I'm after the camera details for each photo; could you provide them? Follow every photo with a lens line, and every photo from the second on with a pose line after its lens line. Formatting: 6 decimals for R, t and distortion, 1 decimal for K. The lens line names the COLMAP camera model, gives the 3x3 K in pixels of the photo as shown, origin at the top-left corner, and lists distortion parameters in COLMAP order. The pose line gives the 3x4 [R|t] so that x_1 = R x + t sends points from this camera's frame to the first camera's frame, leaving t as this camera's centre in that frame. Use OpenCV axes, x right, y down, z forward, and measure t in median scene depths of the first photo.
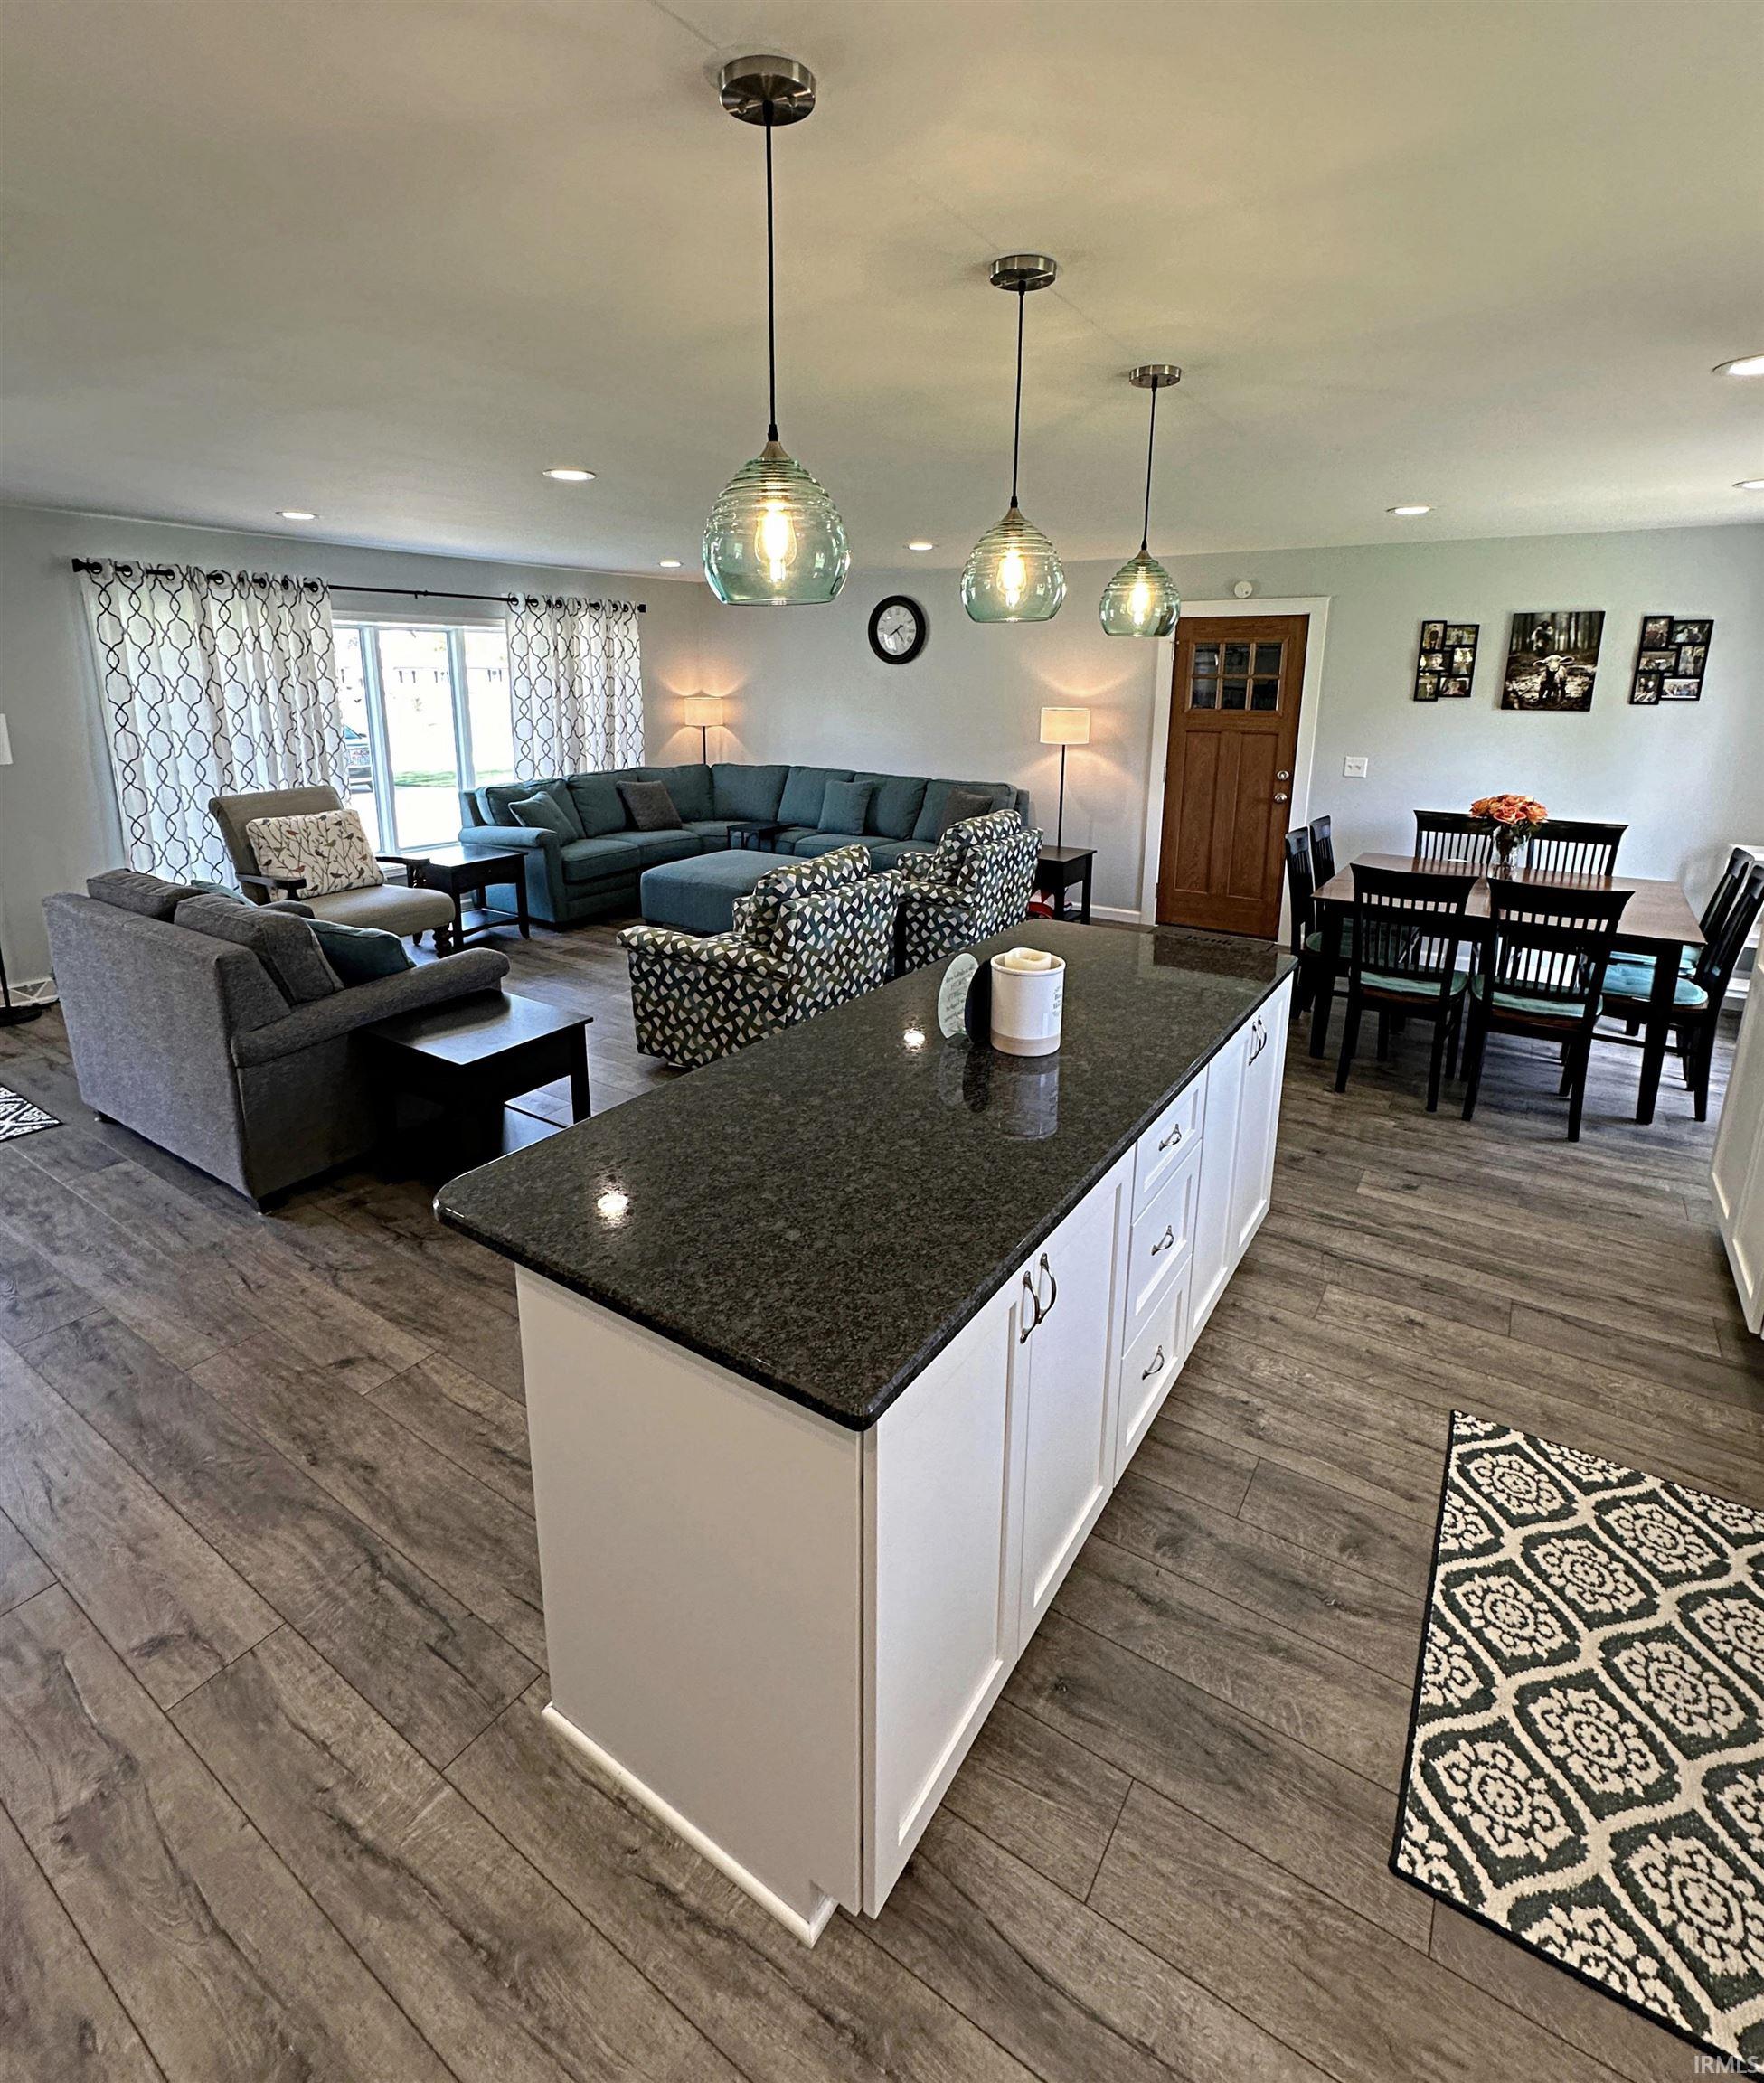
lens RADIAL K [[1005.9, 0, 880.5], [0, 1005.9, 896.7], [0, 0, 1]] dist [0.003443, -0.001388]
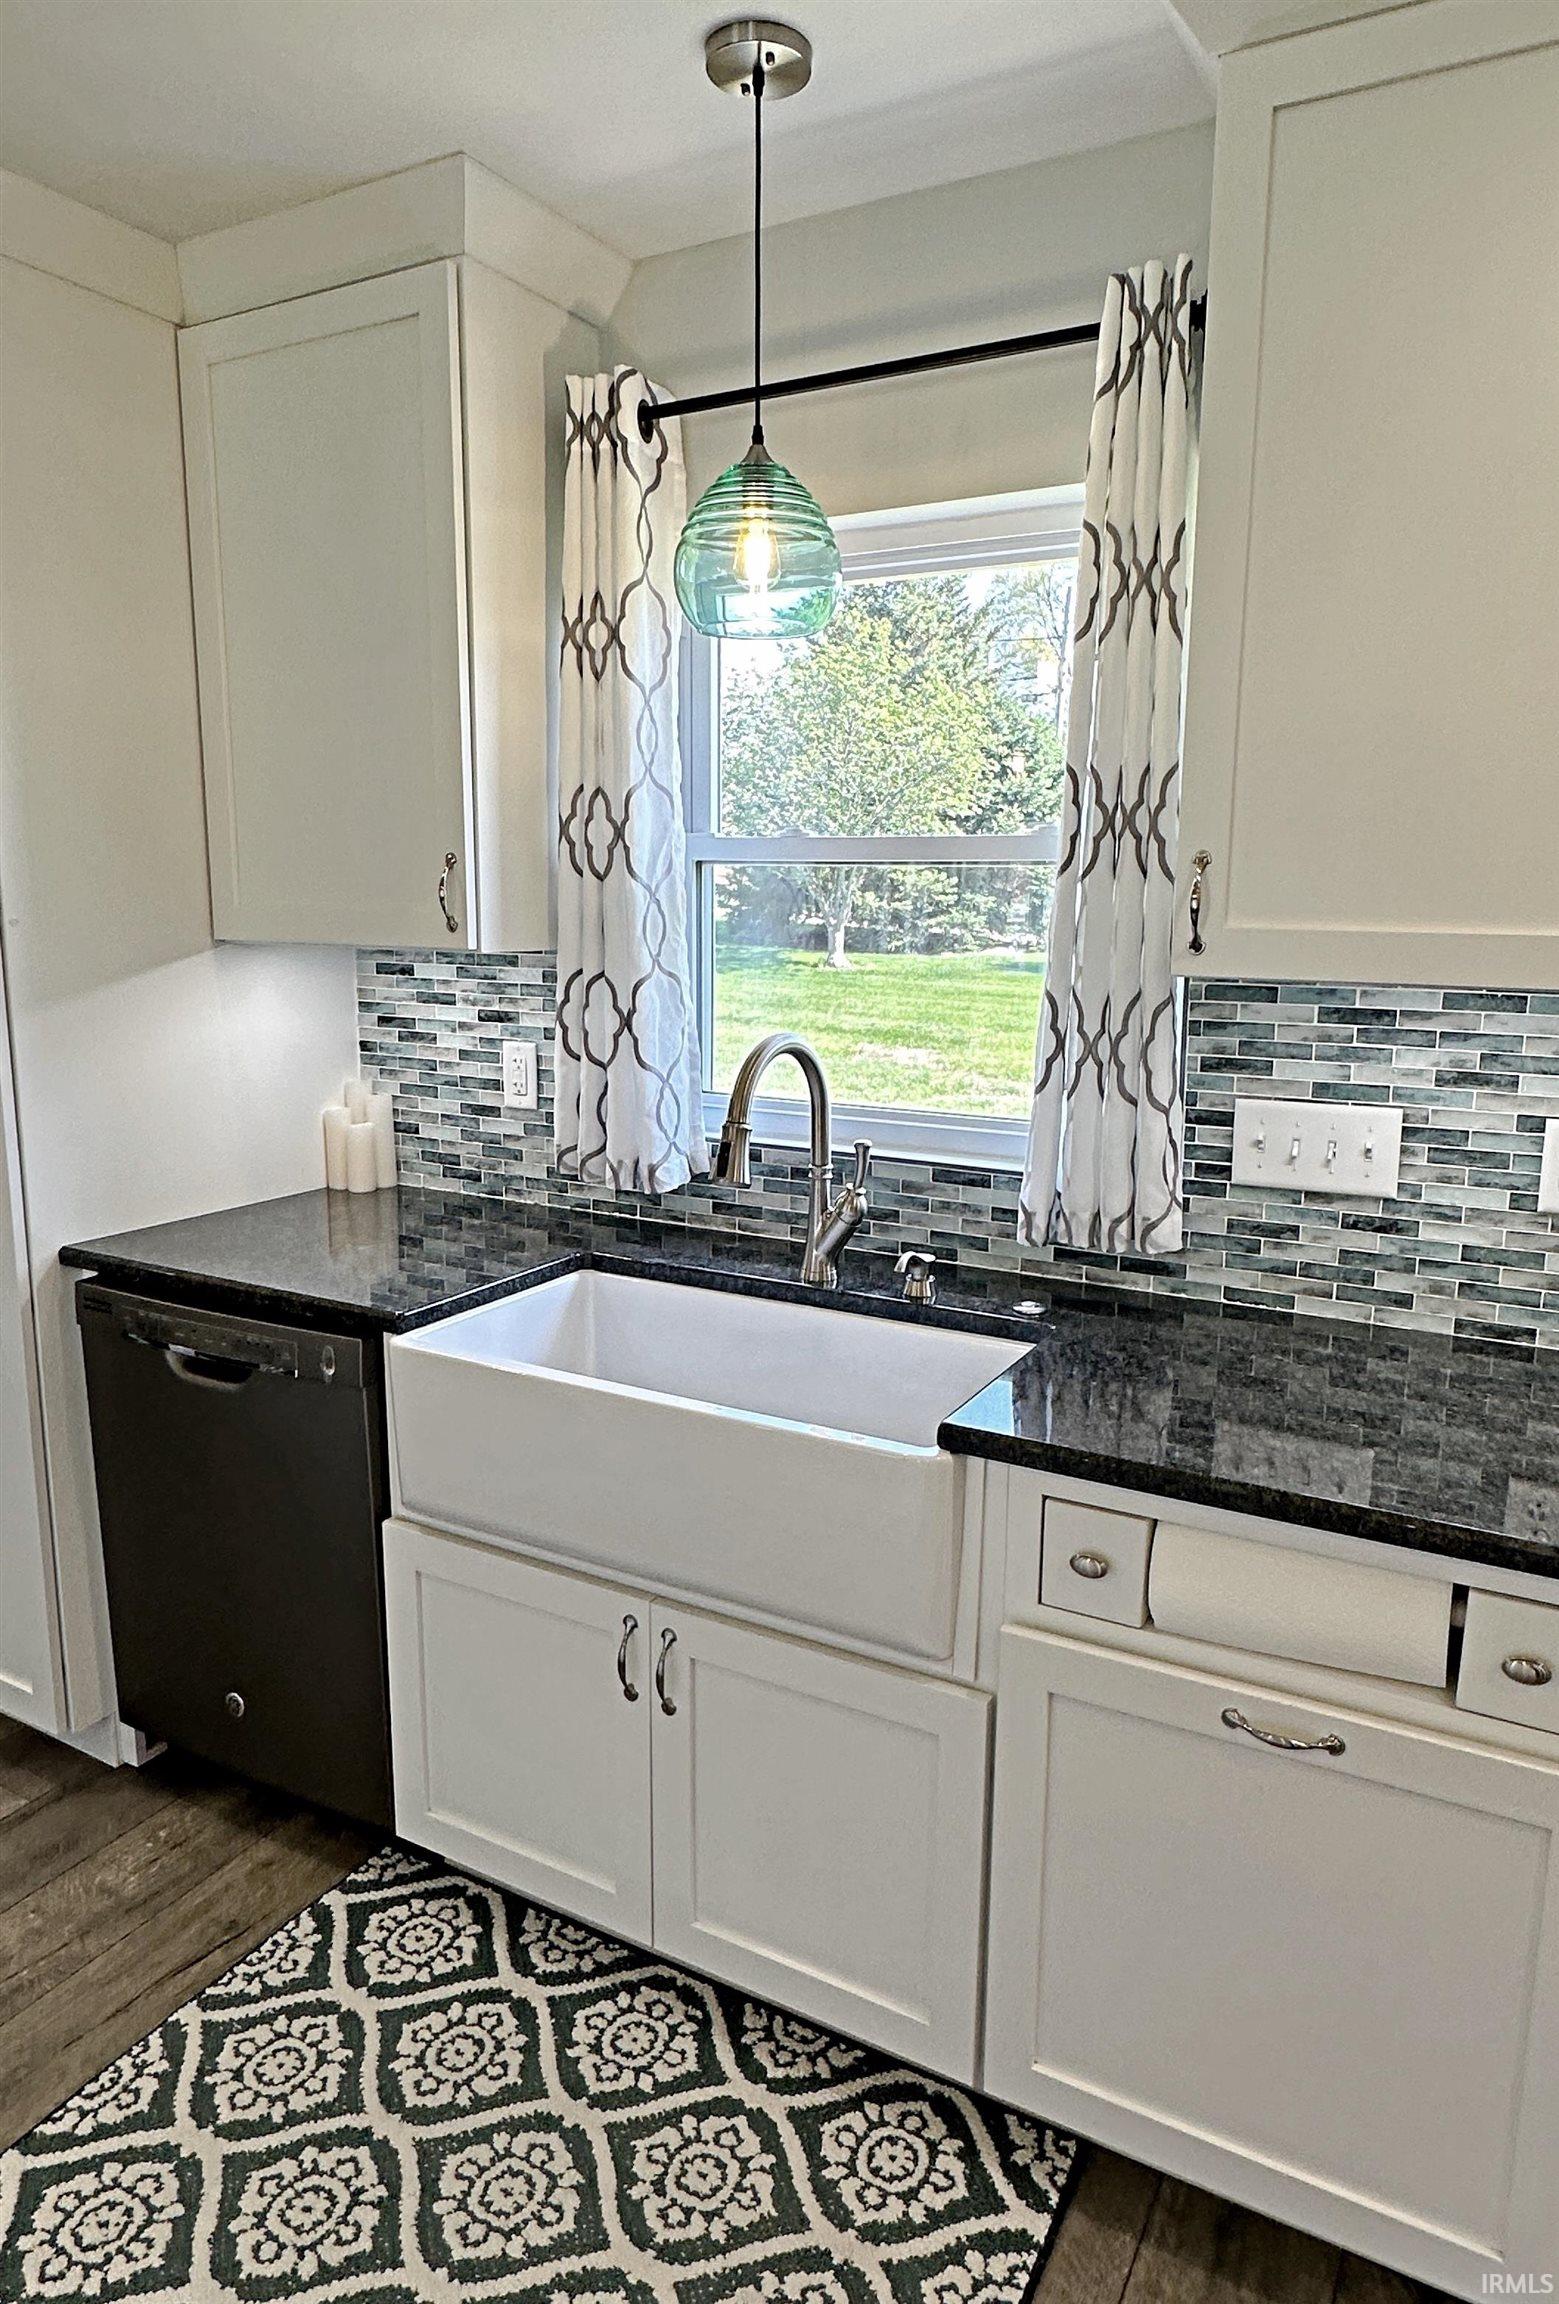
lens RADIAL K [[1432.3, 0, 815.8], [0, 1432.3, 1143.7], [0, 0, 1]] dist [-0.002085, 0.001634]
pose [[-0.086542, -0.184393, 0.979035, -0.021506], [0.205991, 0.958174, 0.198672, -0.022811], [-0.974720, 0.218866, -0.044939, 0.566608]]
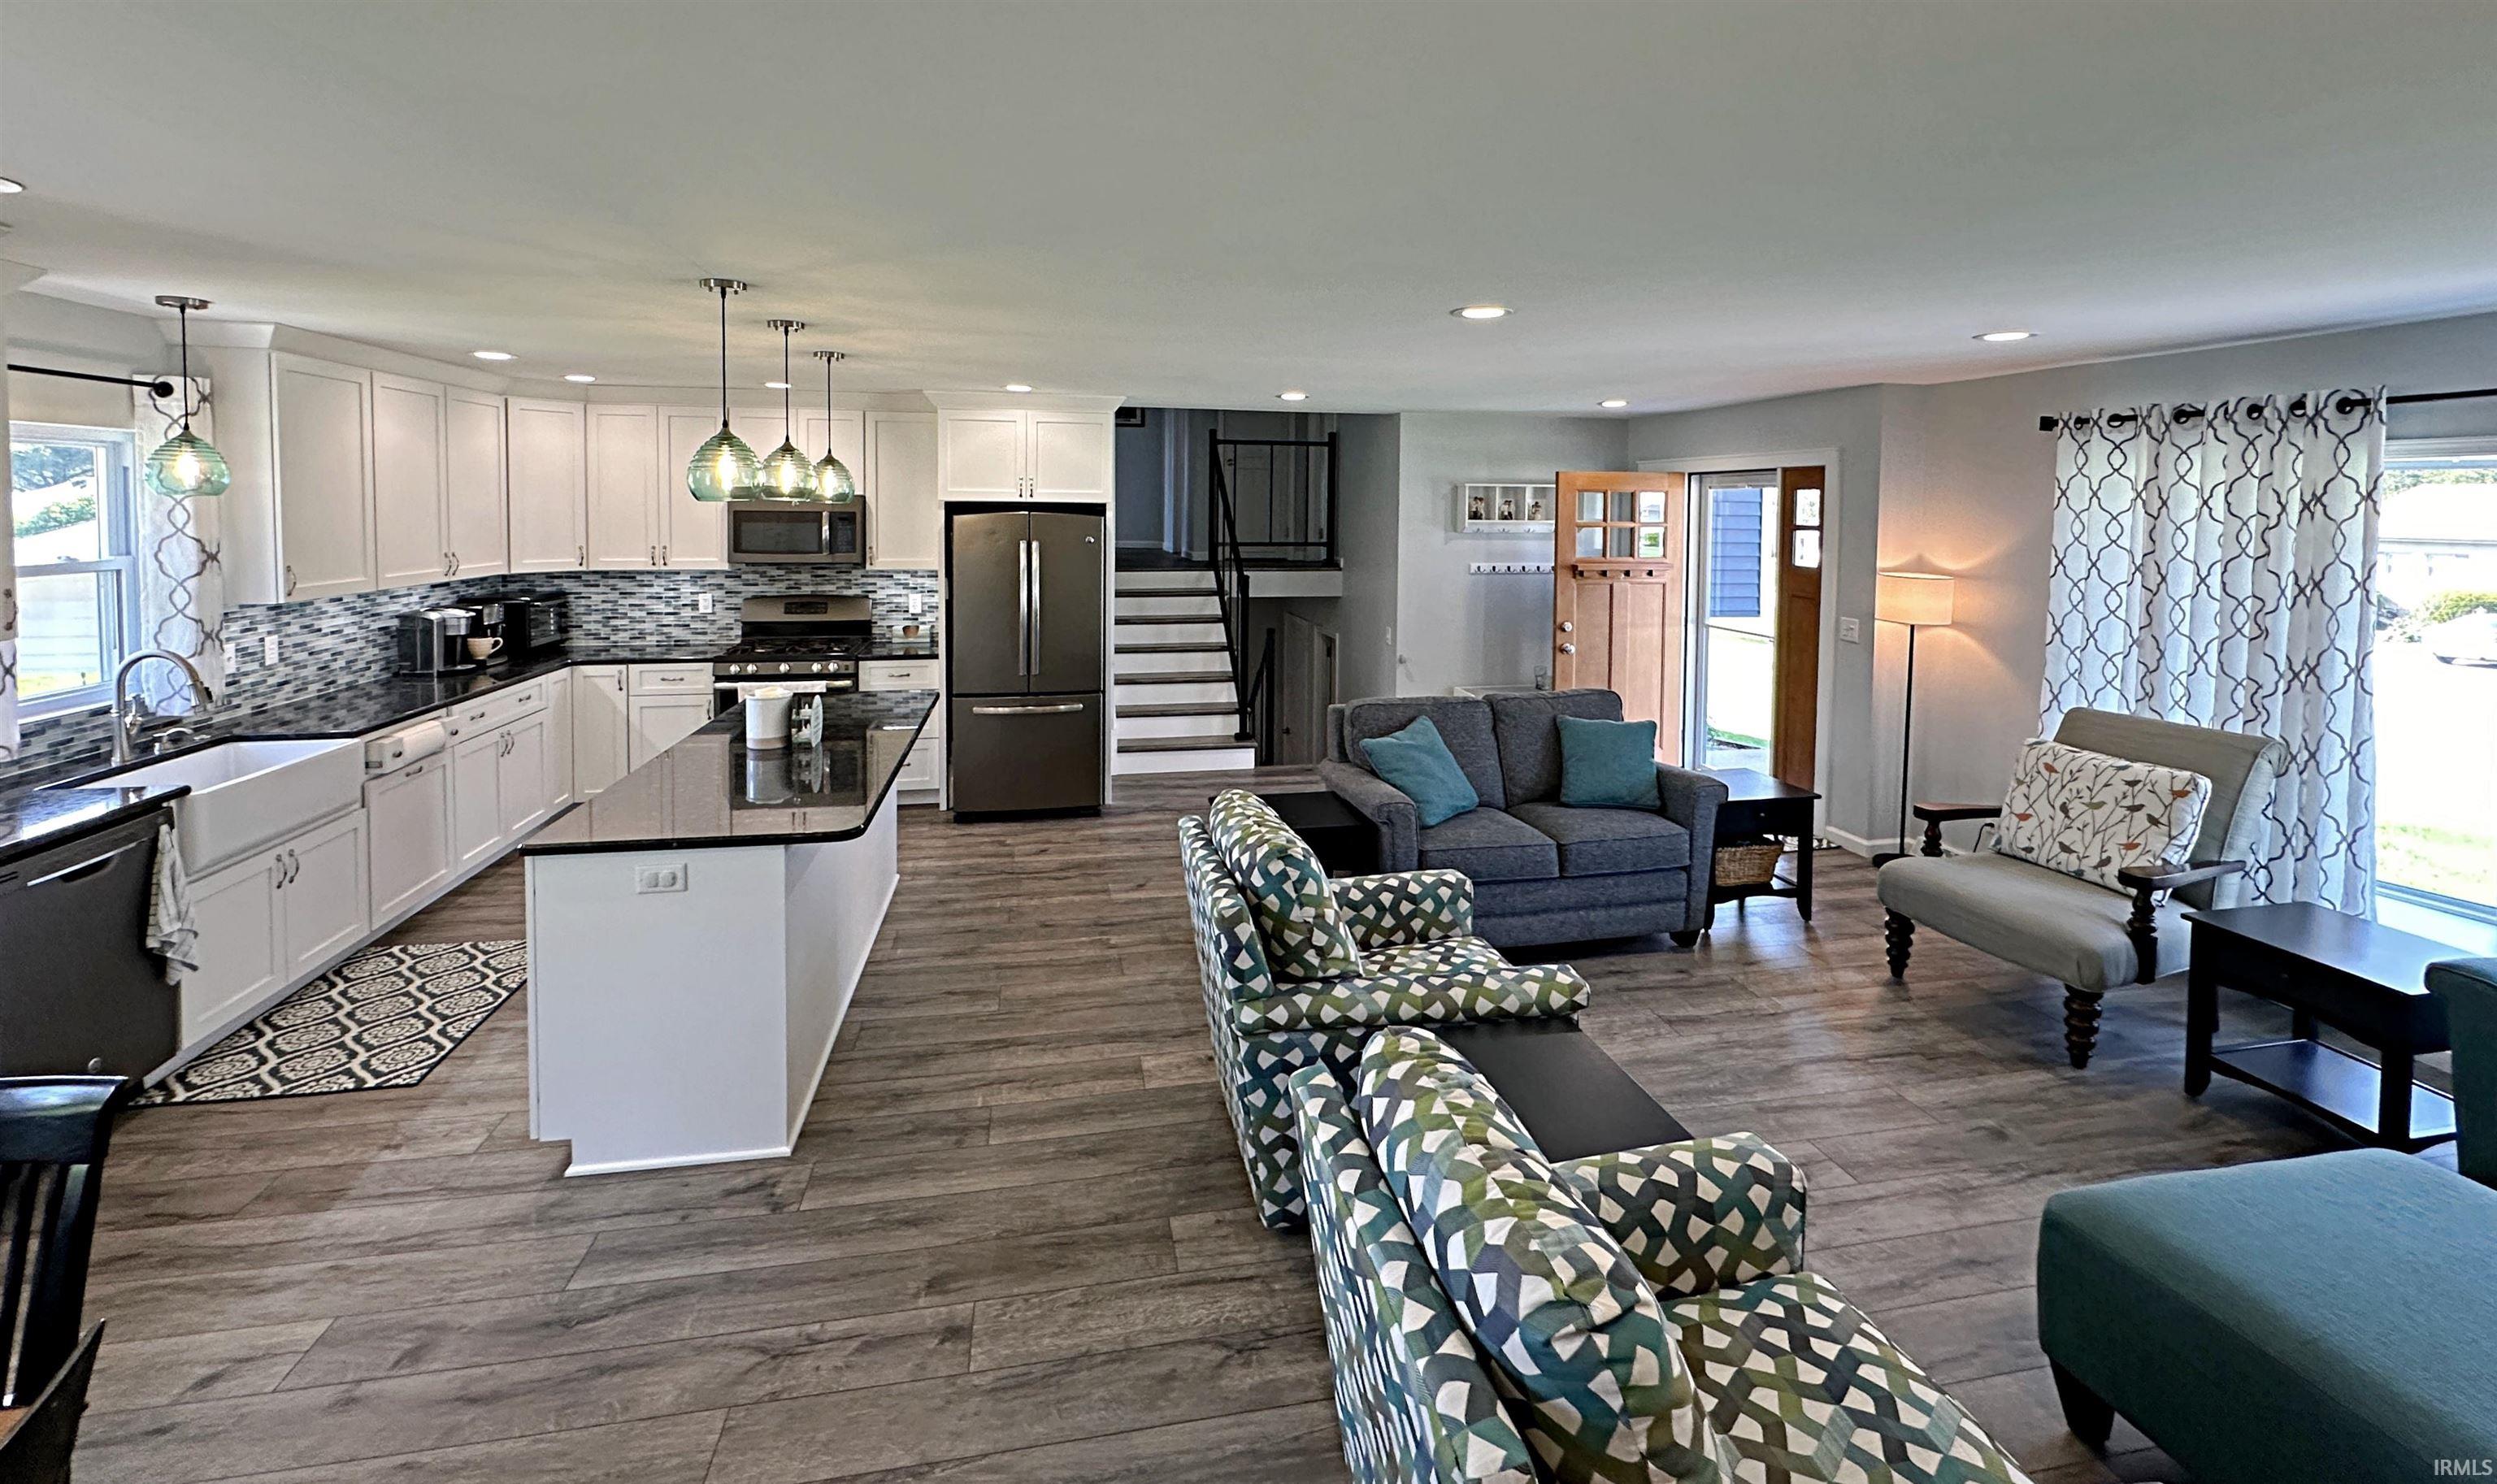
lens RADIAL K [[1054.4, 0, 1248.9], [0, 1054.4, 548.4], [0, 0, 1]] dist [-0.004241, 0.000949]
pose [[-0.714287, 0.014983, -0.699692, 0.832669], [-0.166242, 0.967523, 0.190427, -0.665091], [0.679822, 0.252338, -0.688599, 2.798826]]
